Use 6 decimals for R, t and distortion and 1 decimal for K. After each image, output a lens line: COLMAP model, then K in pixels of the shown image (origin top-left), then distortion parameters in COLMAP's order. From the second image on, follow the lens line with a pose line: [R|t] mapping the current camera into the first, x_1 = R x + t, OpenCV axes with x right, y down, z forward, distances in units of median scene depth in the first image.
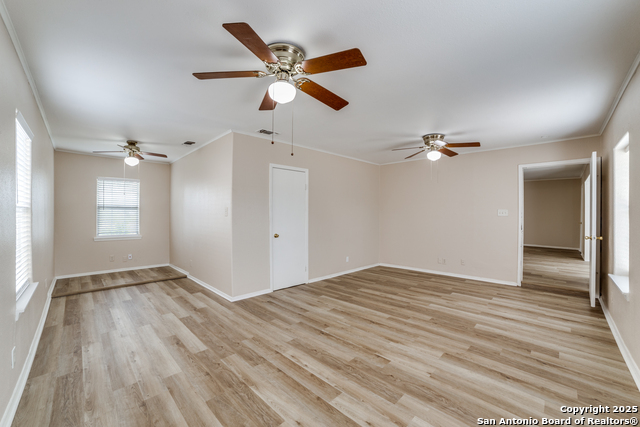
lens RADIAL K [[263.6, 0, 320.6], [0, 263.6, 215.6], [0, 0, 1]] dist [-0.109135, 0.036988]
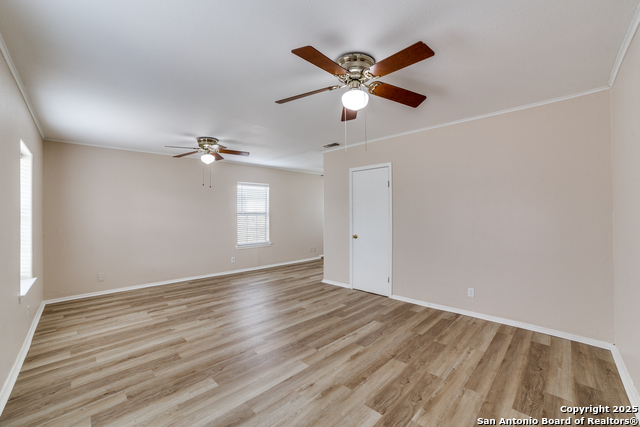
lens RADIAL K [[263.6, 0, 320.6], [0, 263.6, 215.6], [0, 0, 1]] dist [-0.109135, 0.036988]
pose [[-0.008967, 0.003896, -0.999952, 1.180851], [0.002523, 0.999989, 0.003874, -0.015983], [0.999957, -0.002488, -0.008977, 1.179595]]
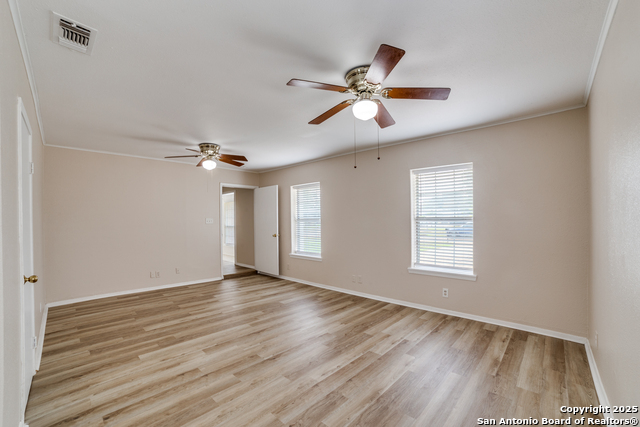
lens RADIAL K [[263.6, 0, 320.6], [0, 263.6, 215.6], [0, 0, 1]] dist [-0.109135, 0.036988]
pose [[-0.031539, 0.019294, 0.999316, -0.766470], [0.013901, 0.999725, -0.018863, -0.015037], [-0.999406, 0.013296, -0.031798, 0.745807]]
